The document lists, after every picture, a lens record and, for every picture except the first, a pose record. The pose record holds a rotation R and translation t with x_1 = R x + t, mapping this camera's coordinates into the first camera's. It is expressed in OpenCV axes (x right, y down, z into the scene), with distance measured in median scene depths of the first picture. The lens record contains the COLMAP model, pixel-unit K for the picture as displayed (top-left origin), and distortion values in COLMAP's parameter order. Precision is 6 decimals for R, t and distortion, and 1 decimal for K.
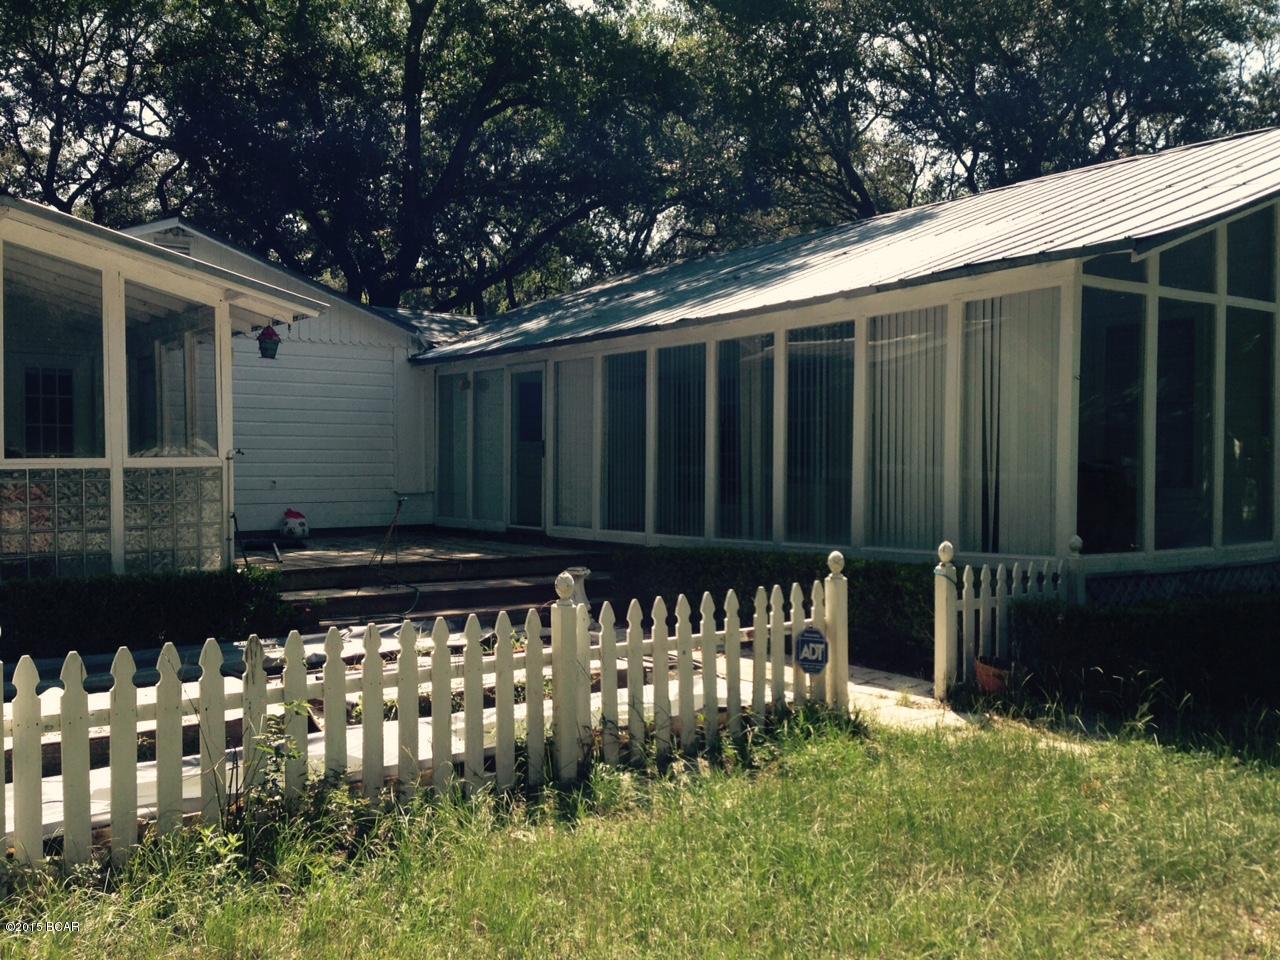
lens RADIAL K [[1206.8, 0, 640.0], [0, 1206.8, 480.0], [0, 0, 1]] dist [0.078940, -0.244681]
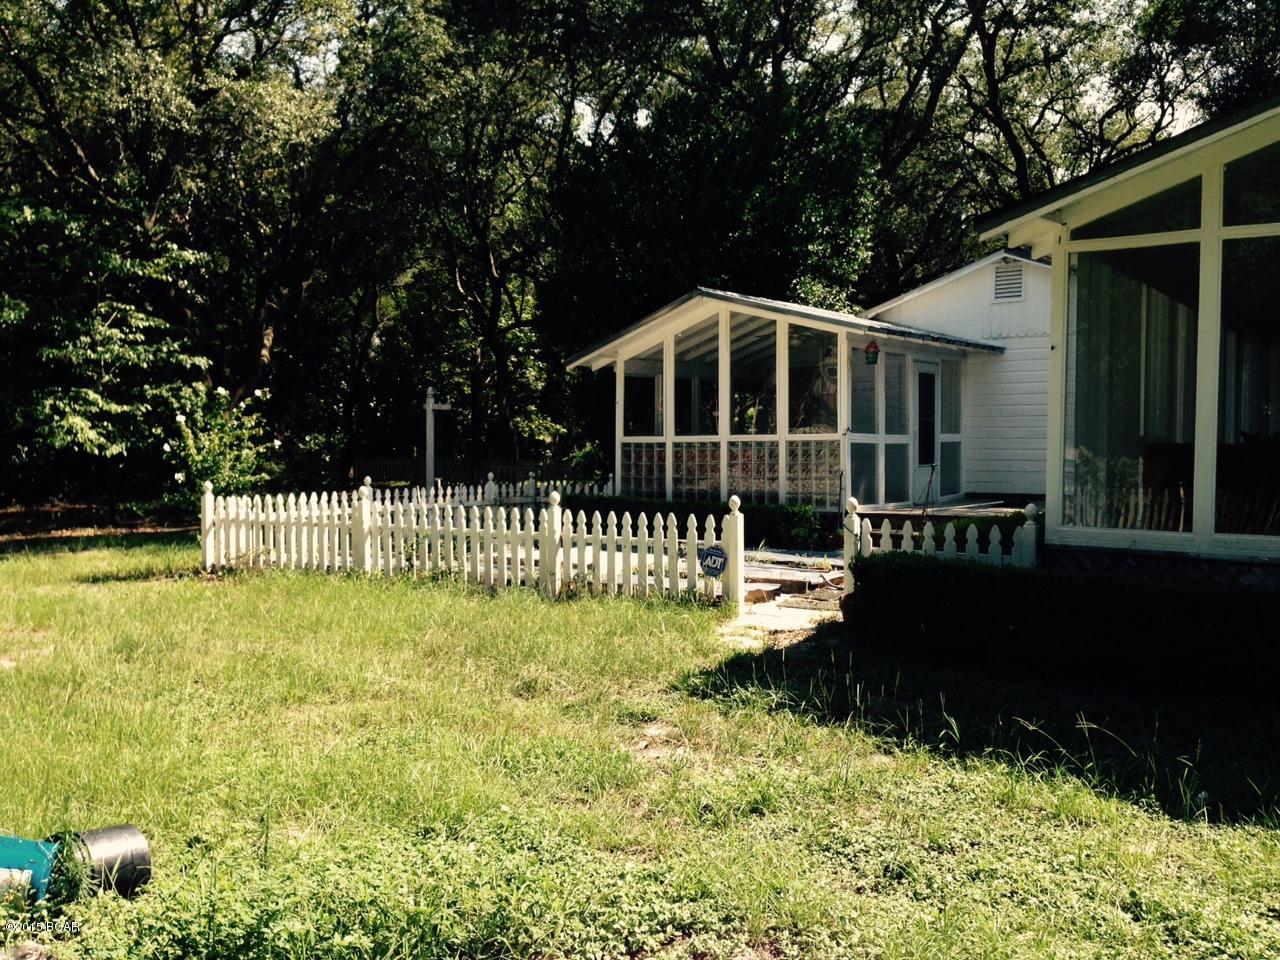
lens RADIAL K [[1206.8, 0, 640.0], [0, 1206.8, 480.0], [0, 0, 1]] dist [0.078940, -0.244681]
pose [[0.286250, 0.028531, -0.957730, 1.178349], [-0.015547, 0.999563, 0.025130, 0.005739], [0.958029, 0.007696, 0.286569, 0.385301]]
